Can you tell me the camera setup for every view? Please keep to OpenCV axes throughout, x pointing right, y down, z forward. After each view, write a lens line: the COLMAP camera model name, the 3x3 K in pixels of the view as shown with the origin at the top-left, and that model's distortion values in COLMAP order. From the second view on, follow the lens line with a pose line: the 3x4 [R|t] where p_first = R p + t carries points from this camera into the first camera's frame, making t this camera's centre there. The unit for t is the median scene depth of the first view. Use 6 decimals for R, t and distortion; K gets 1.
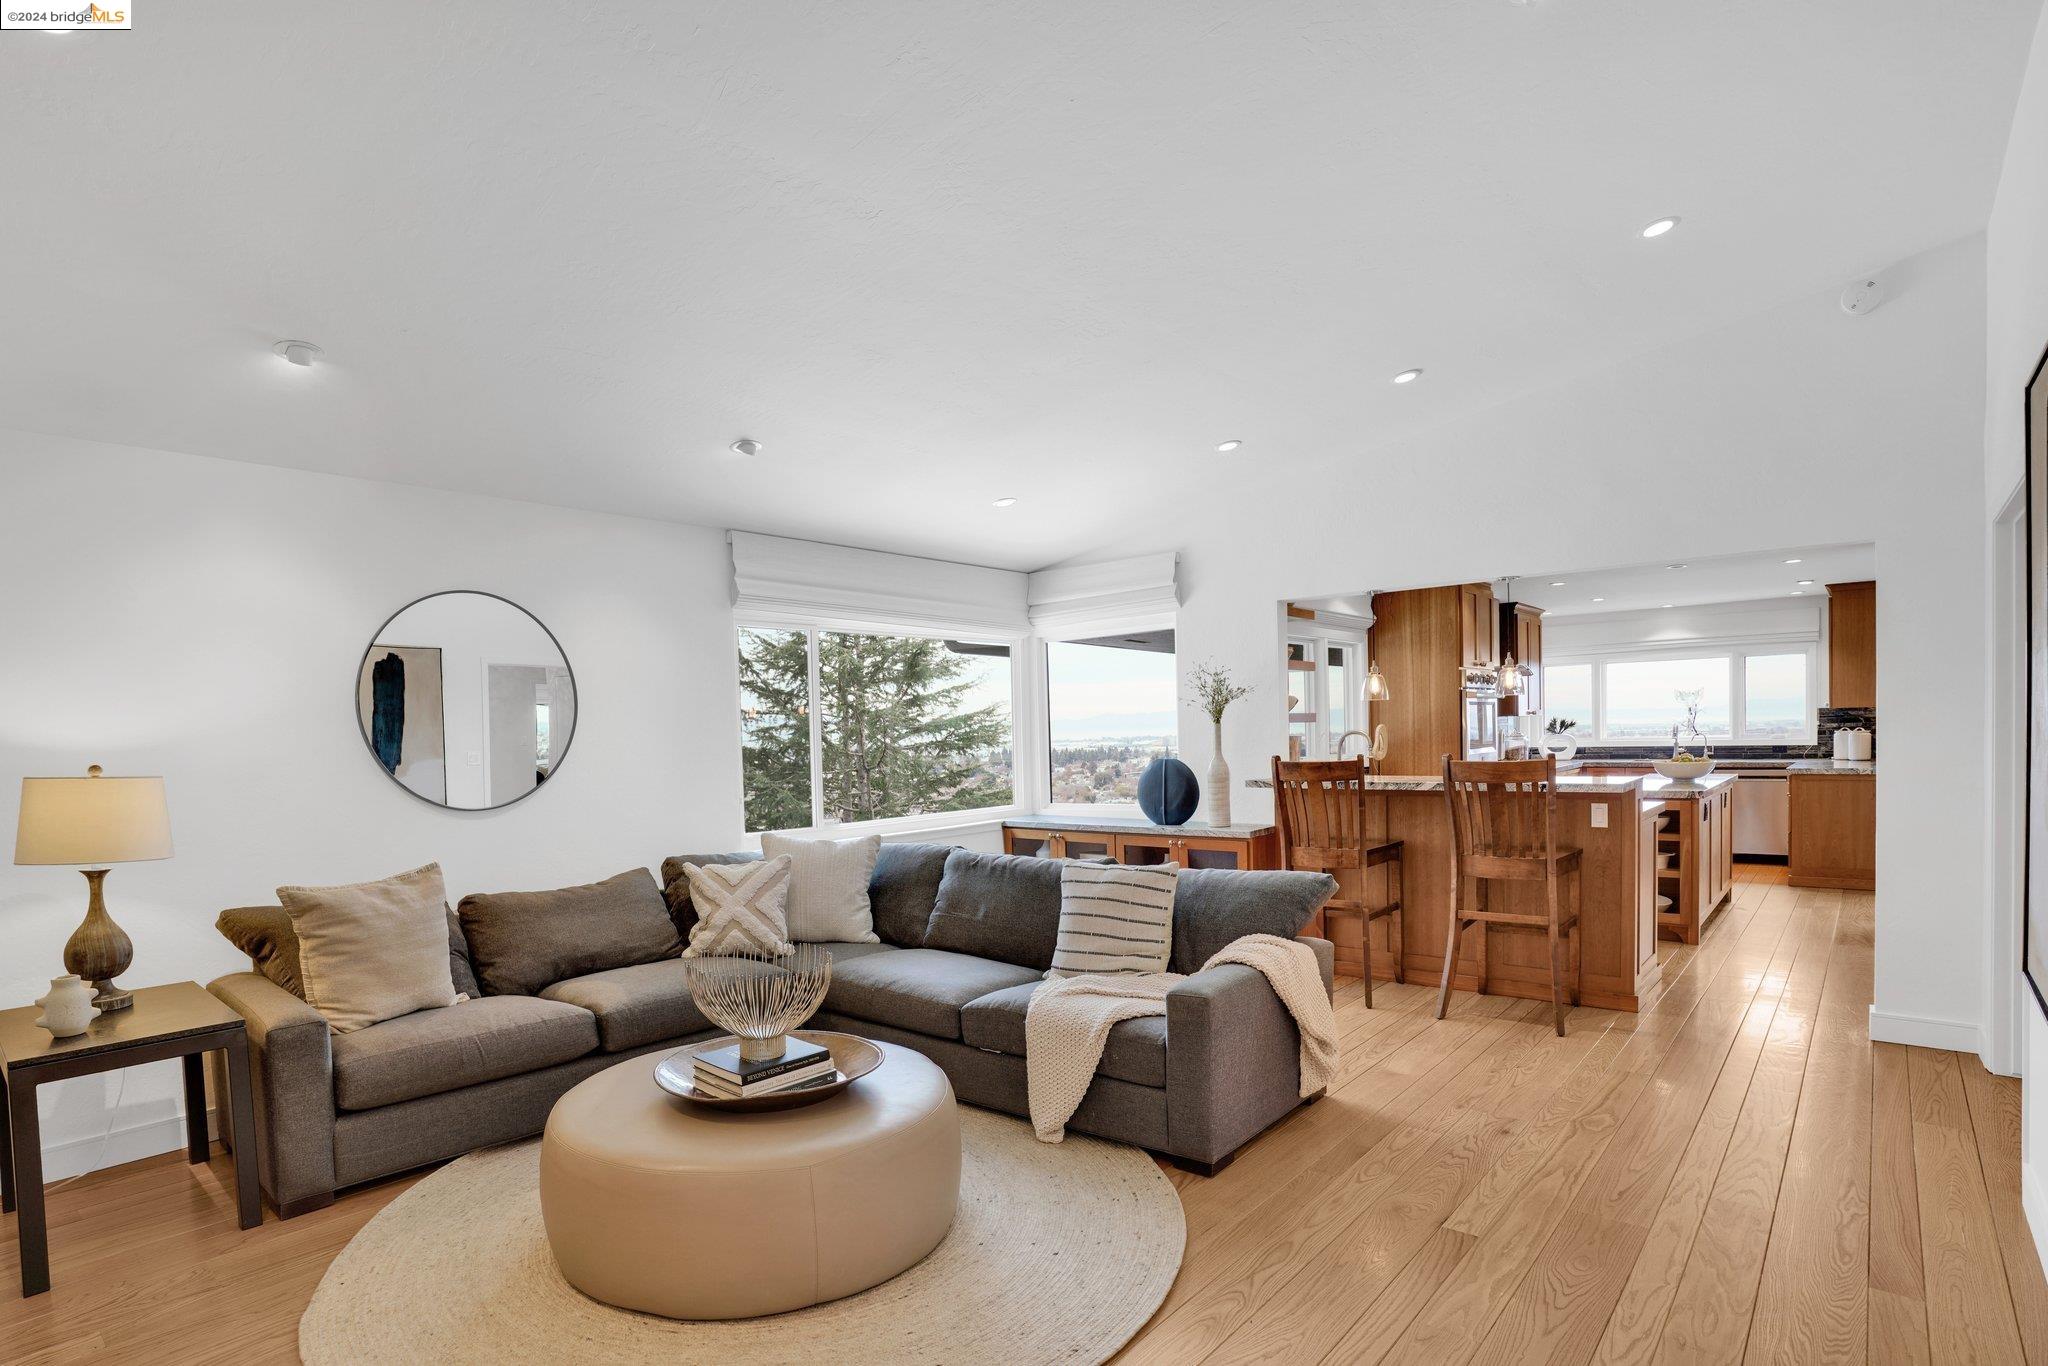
lens RADIAL K [[1054.8, 0, 1027.3], [0, 1054.8, 762.9], [0, 0, 1]] dist [-0.028499, 0.009808]
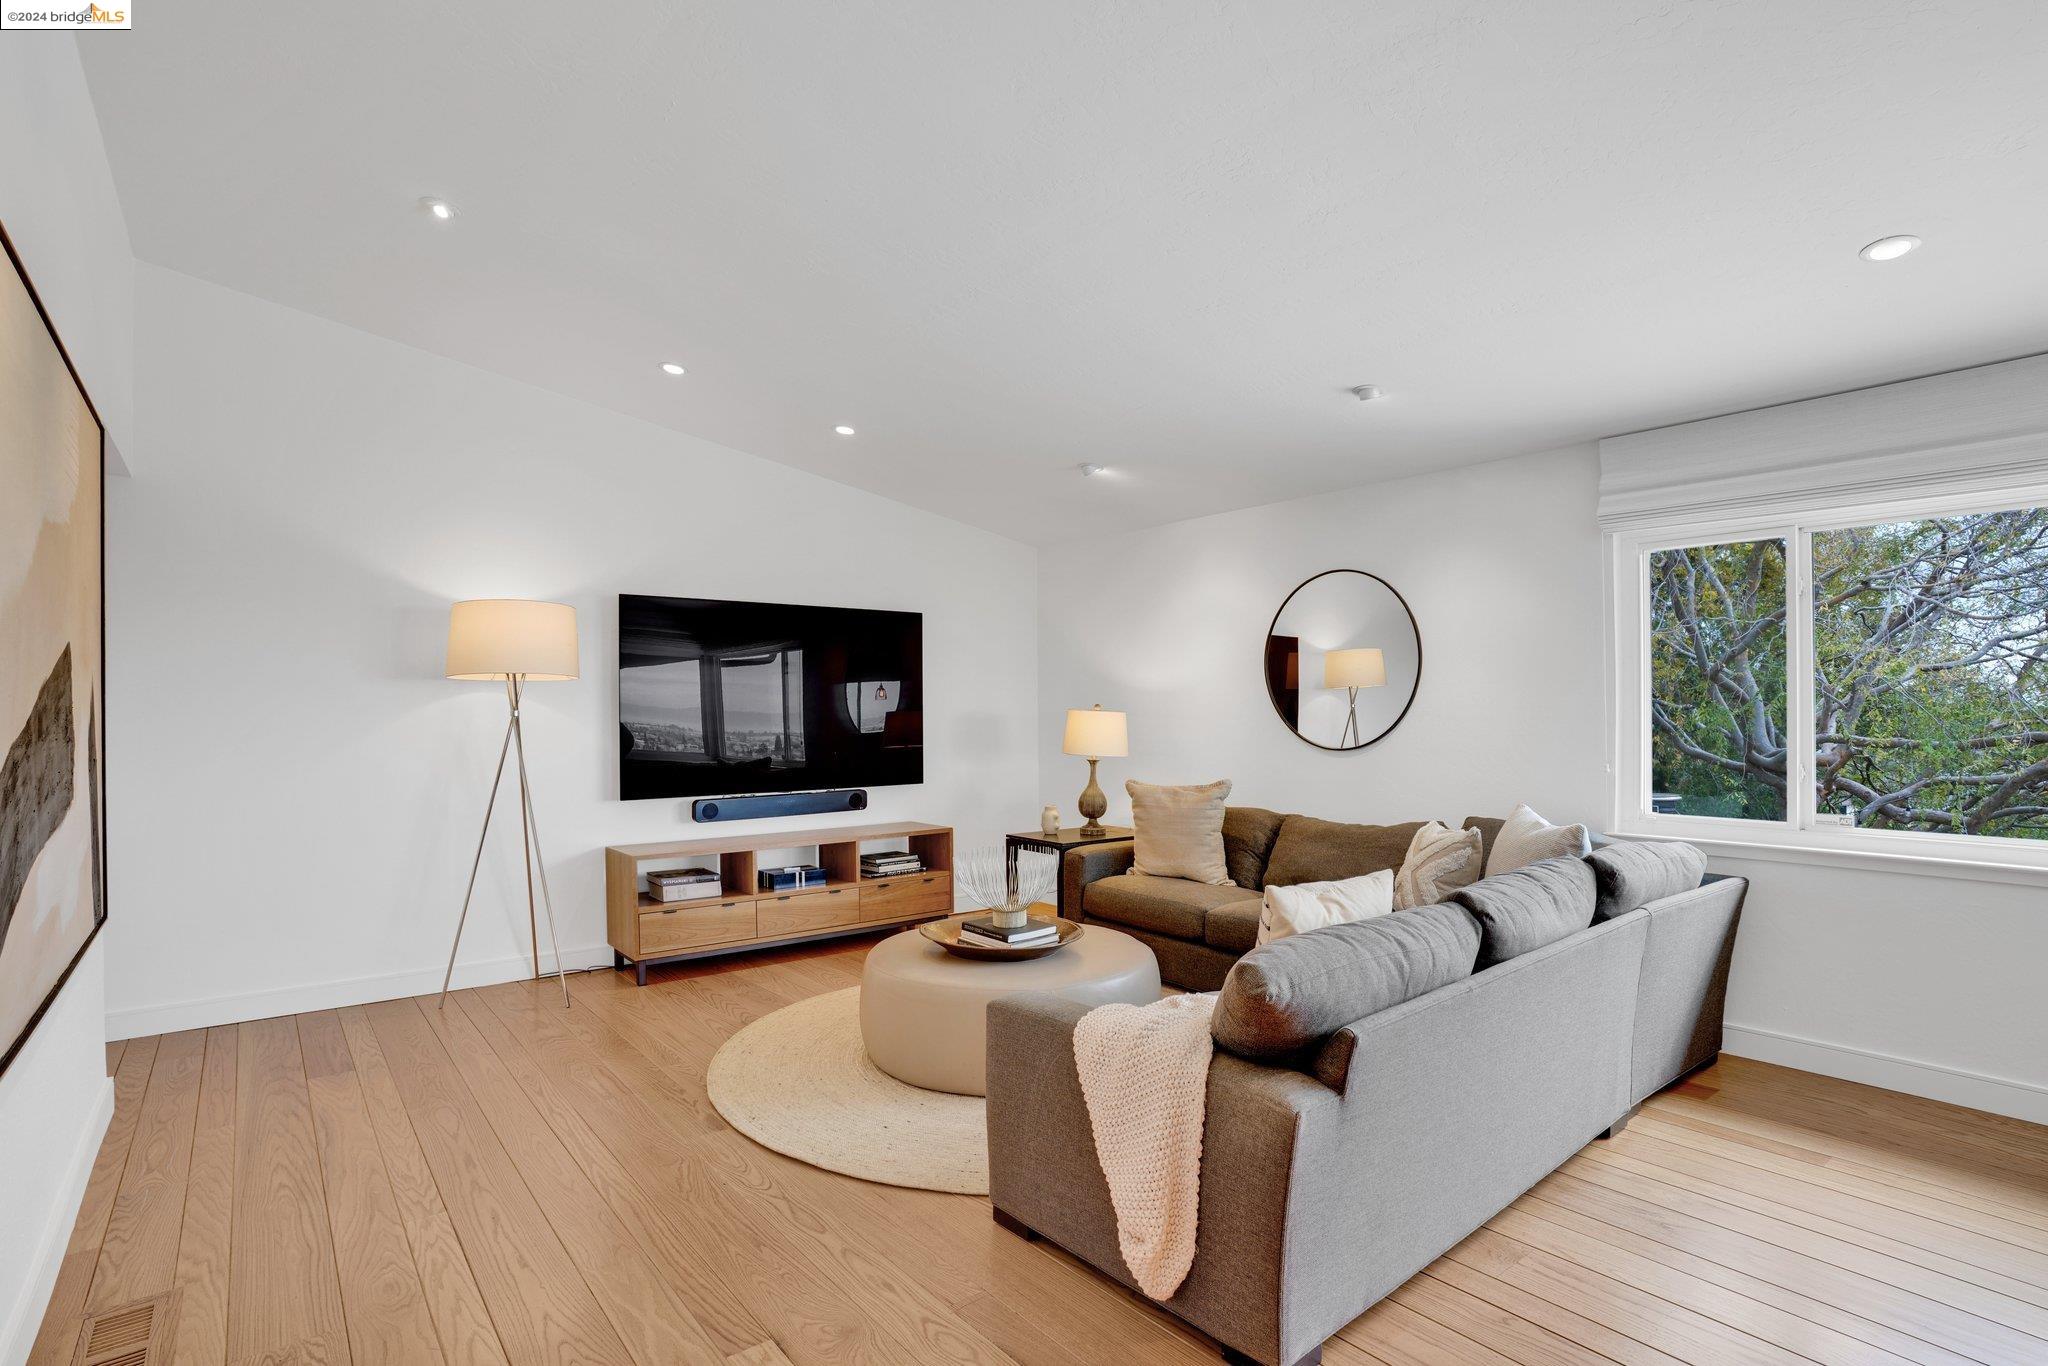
lens RADIAL K [[1054.8, 0, 1038.1], [0, 1054.8, 692.3], [0, 0, 1]] dist [-0.028499, 0.009808]
pose [[-0.235979, 0.004820, -0.971746, 1.090518], [-0.015891, 0.999835, 0.008818, -0.043530], [0.971628, 0.017523, -0.235863, 1.361110]]
